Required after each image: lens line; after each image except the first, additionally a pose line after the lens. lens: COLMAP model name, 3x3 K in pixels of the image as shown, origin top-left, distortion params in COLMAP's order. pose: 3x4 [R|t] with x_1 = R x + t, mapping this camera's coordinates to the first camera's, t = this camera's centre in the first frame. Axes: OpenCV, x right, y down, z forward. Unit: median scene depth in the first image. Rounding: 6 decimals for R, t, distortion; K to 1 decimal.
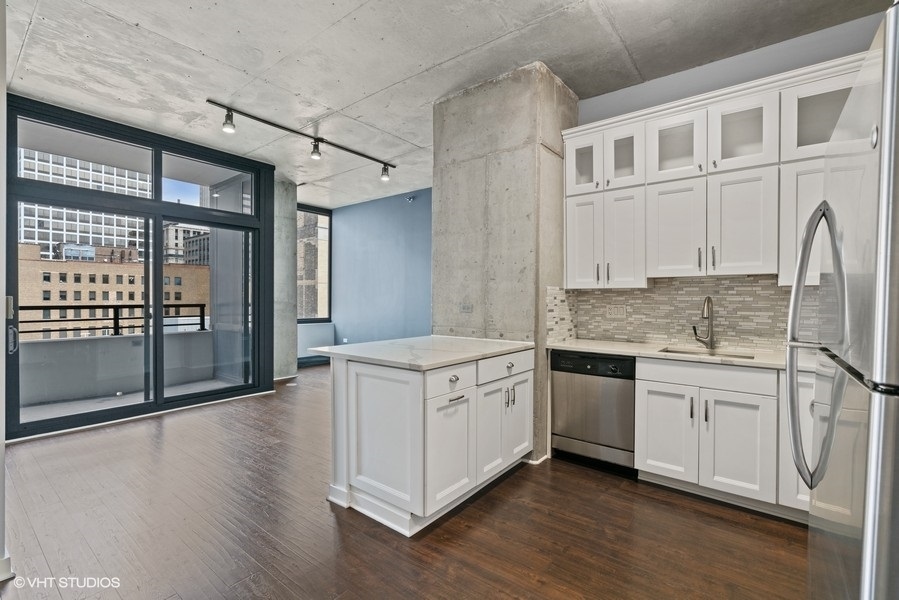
lens RADIAL K [[399.5, 0, 448.9], [0, 399.5, 299.4], [0, 0, 1]] dist [-0.014076, 0.005288]
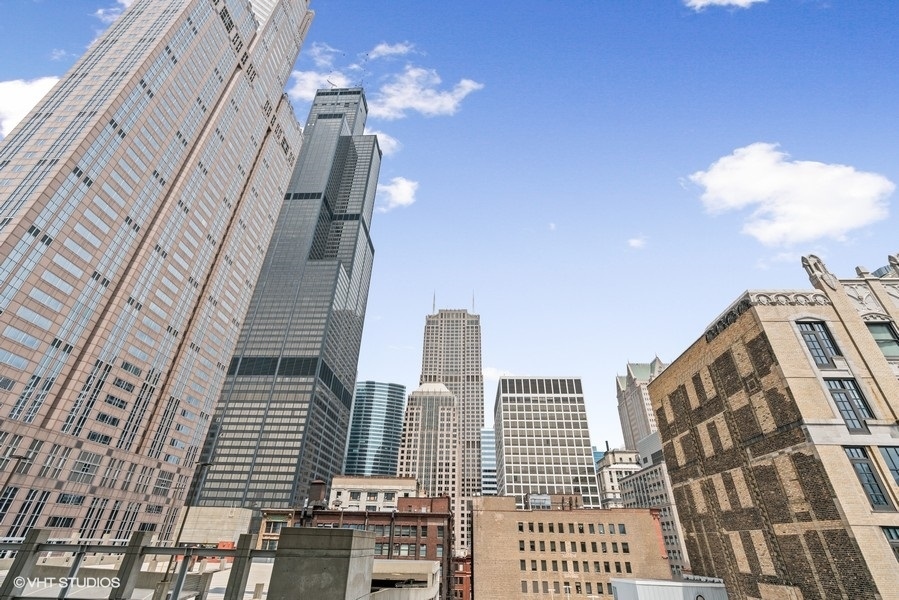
lens RADIAL K [[399.5, 0, 449.0], [0, 399.5, 302.4], [0, 0, 1]] dist [-0.014076, 0.005288]
pose [[0.575861, -0.417341, -0.703002, -0.080012], [-0.022197, 0.851592, -0.523735, -0.002850], [0.817246, 0.317203, 0.481135, 0.105844]]
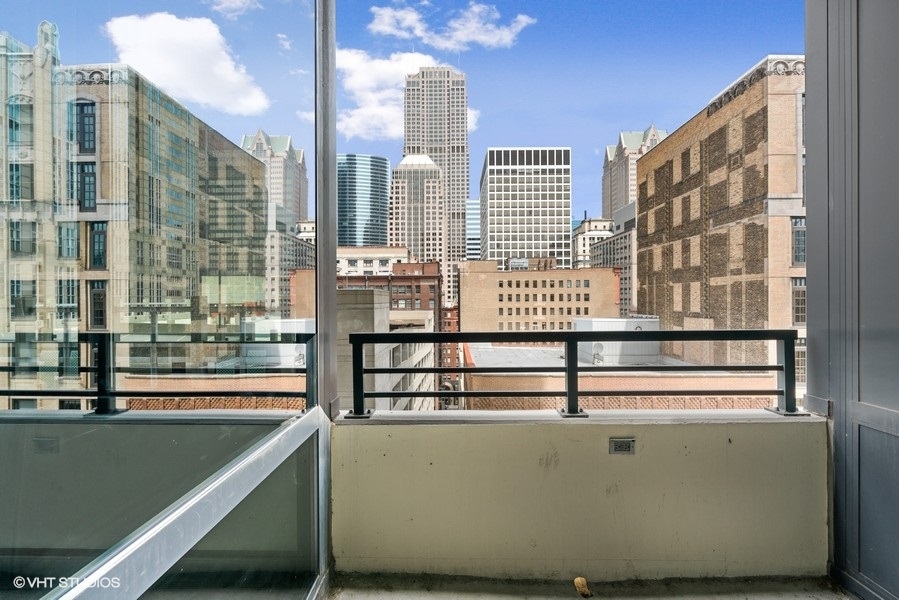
lens RADIAL K [[399.5, 0, 450.1], [0, 399.5, 301.0], [0, 0, 1]] dist [-0.014076, 0.005288]
pose [[0.603530, -0.002095, -0.797337, -0.065251], [0.004821, 0.999988, 0.001022, -0.001645], [0.797325, -0.004461, 0.603533, 0.073333]]
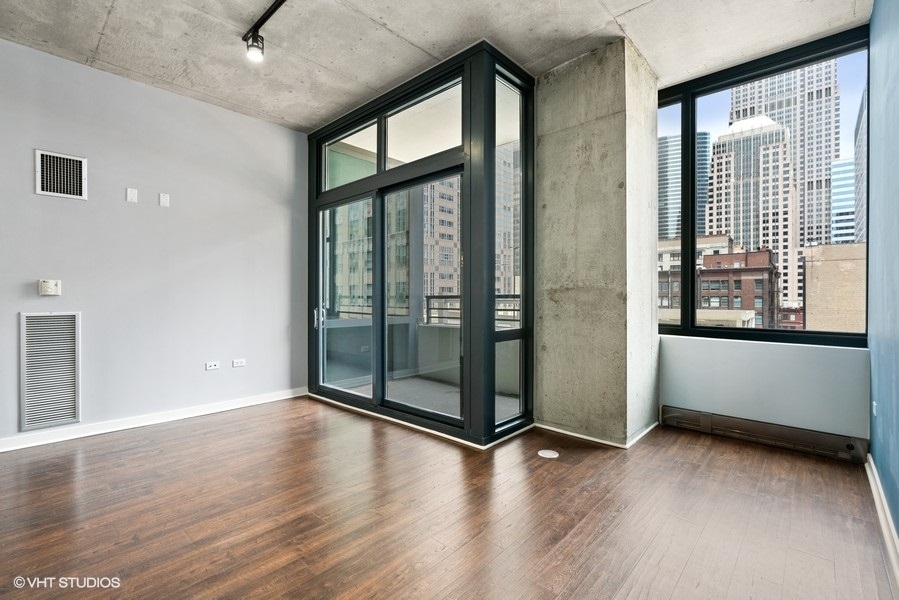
lens RADIAL K [[399.5, 0, 445.5], [0, 399.5, 298.8], [0, 0, 1]] dist [-0.014076, 0.005288]
pose [[-0.095314, 0.001735, -0.995446, 0.012075], [-0.004824, 0.999986, 0.002204, 0.002546], [0.995436, 0.005012, -0.095305, 0.107053]]
